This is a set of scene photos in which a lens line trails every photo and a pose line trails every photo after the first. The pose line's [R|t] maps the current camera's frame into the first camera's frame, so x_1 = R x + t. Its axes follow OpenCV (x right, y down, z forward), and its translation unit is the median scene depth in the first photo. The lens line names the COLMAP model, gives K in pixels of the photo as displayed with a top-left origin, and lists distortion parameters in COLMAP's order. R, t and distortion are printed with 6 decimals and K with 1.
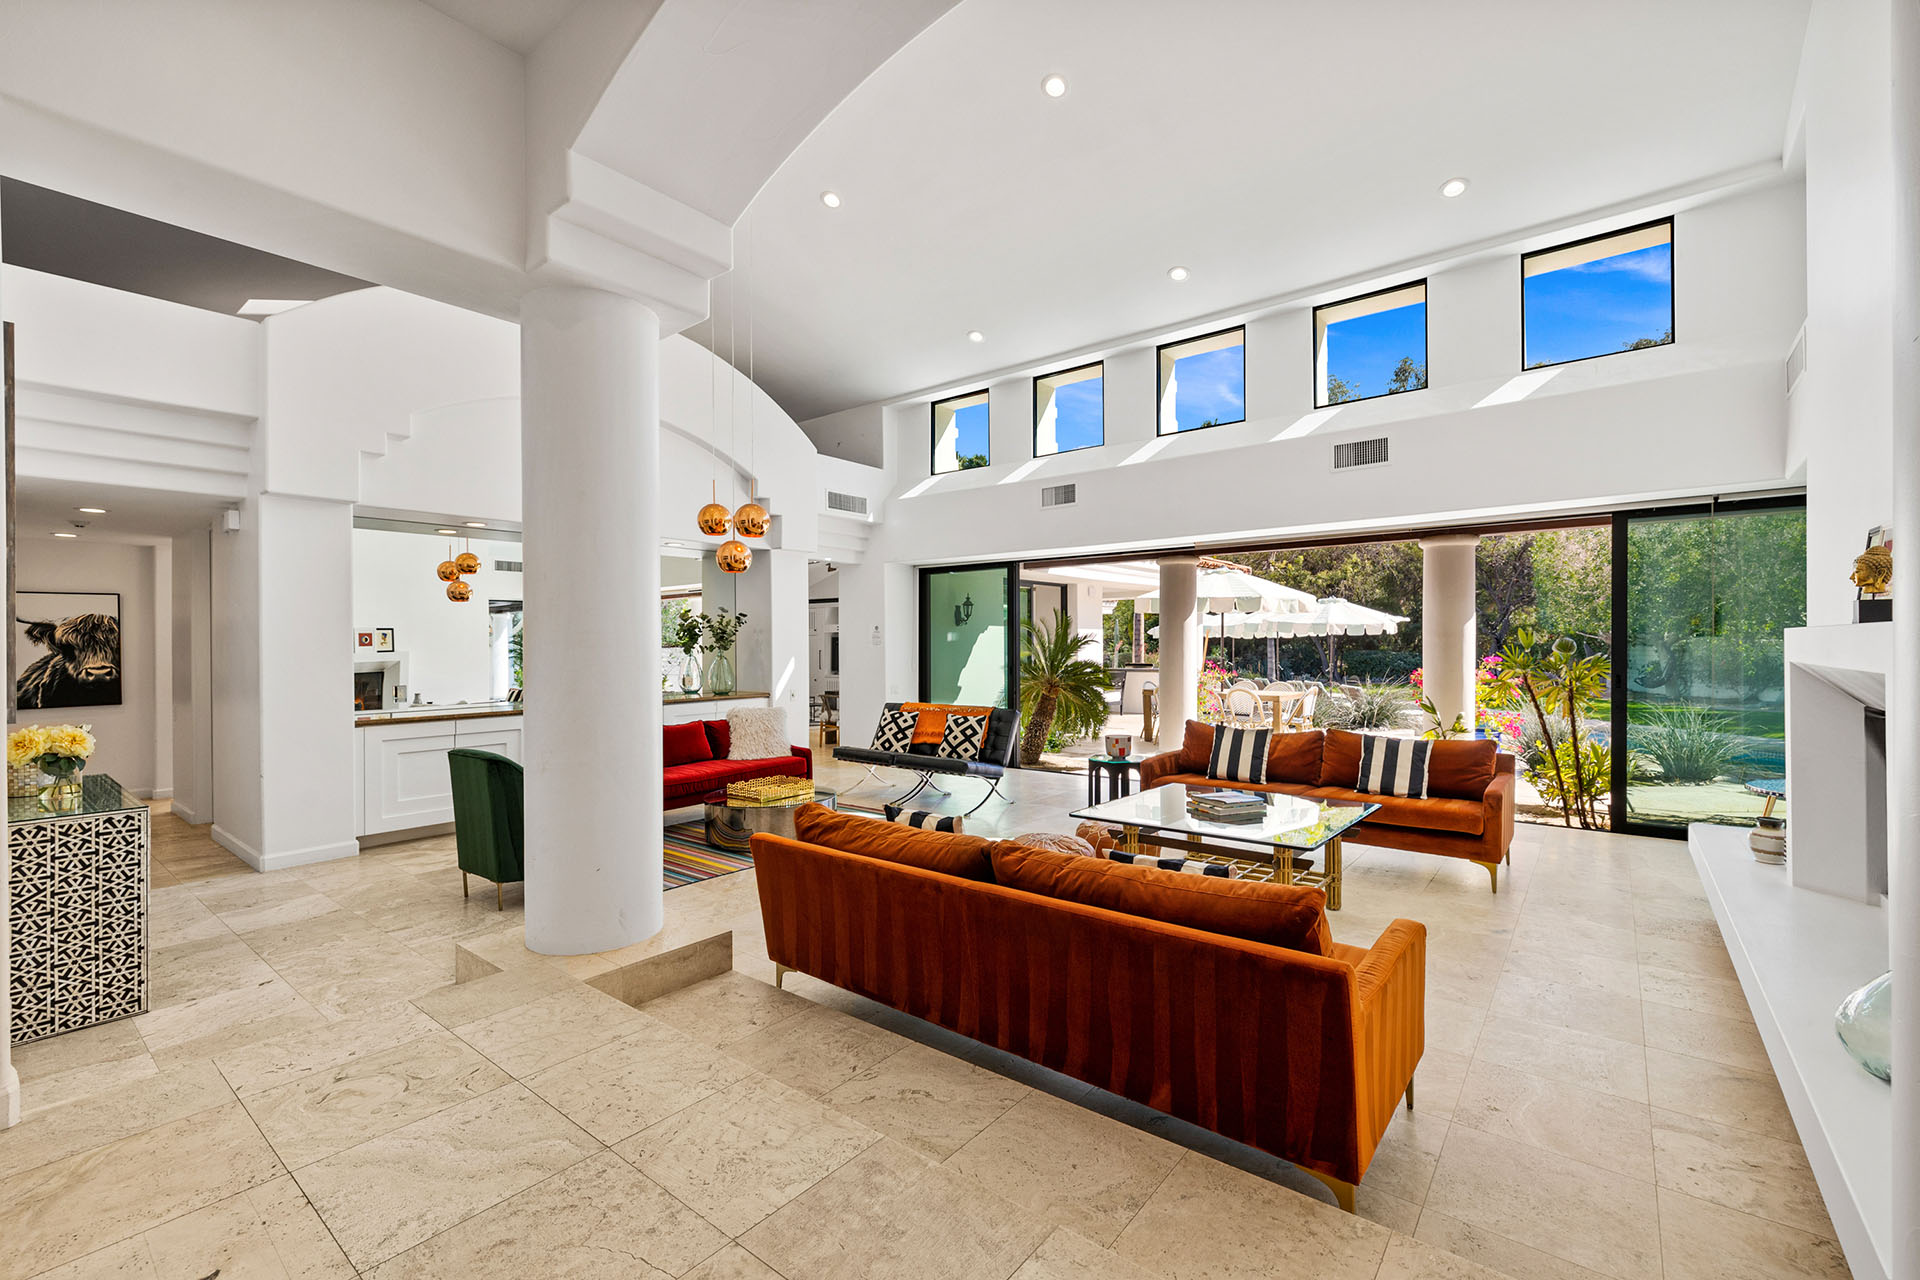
lens RADIAL K [[821.8, 0, 978.6], [0, 821.8, 632.5], [0, 0, 1]] dist [0.001843, -0.001048]
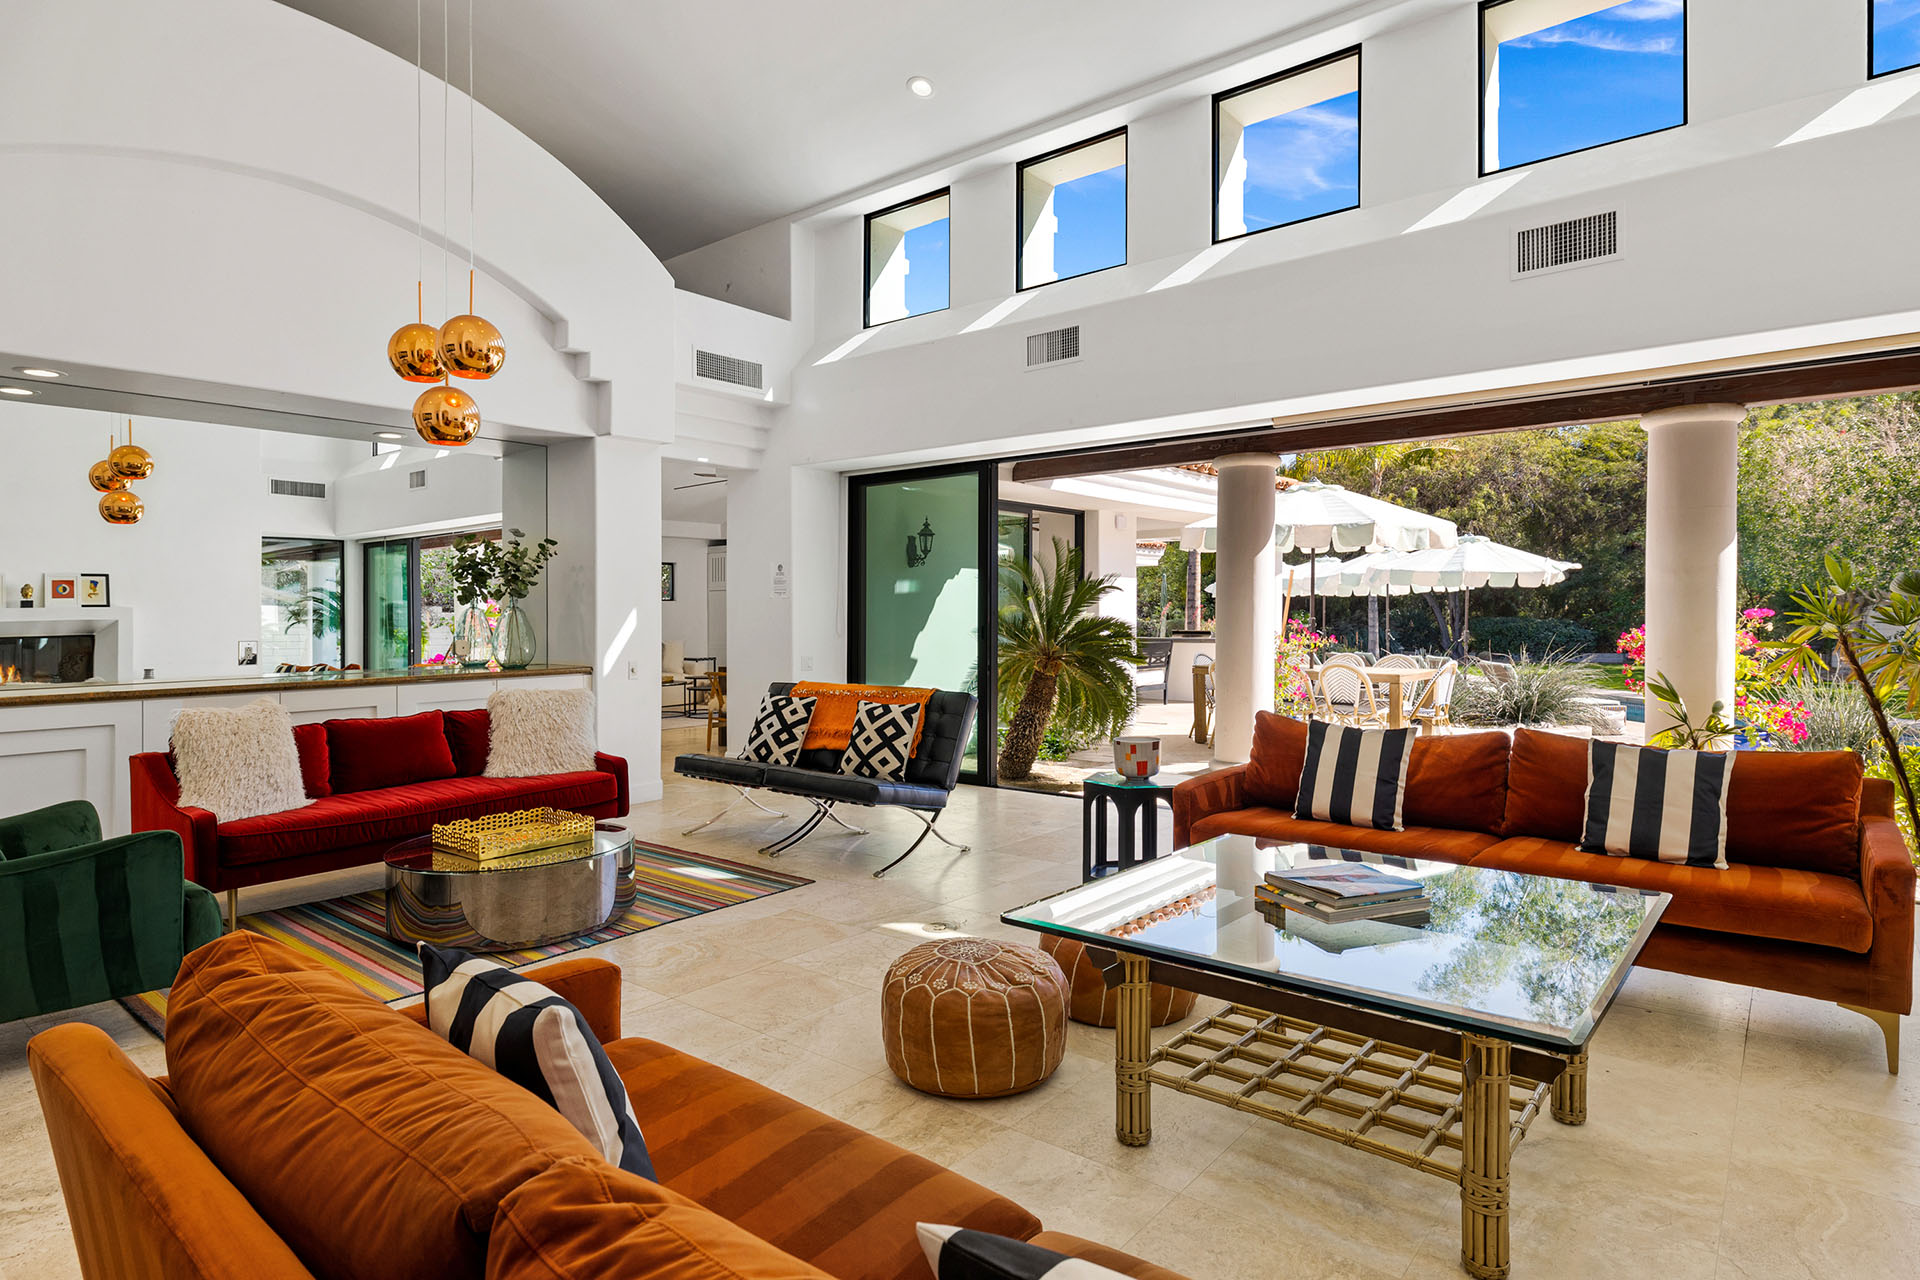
lens RADIAL K [[1027.2, 0, 1021.0], [0, 1027.2, 612.7], [0, 0, 1]] dist [-0.001590, 0.000064]
pose [[0.999793, 0.004102, 0.019920, 0.057973], [-0.004317, 0.999932, 0.010802, 0.024052], [-0.019874, -0.010886, 0.999743, 0.226773]]
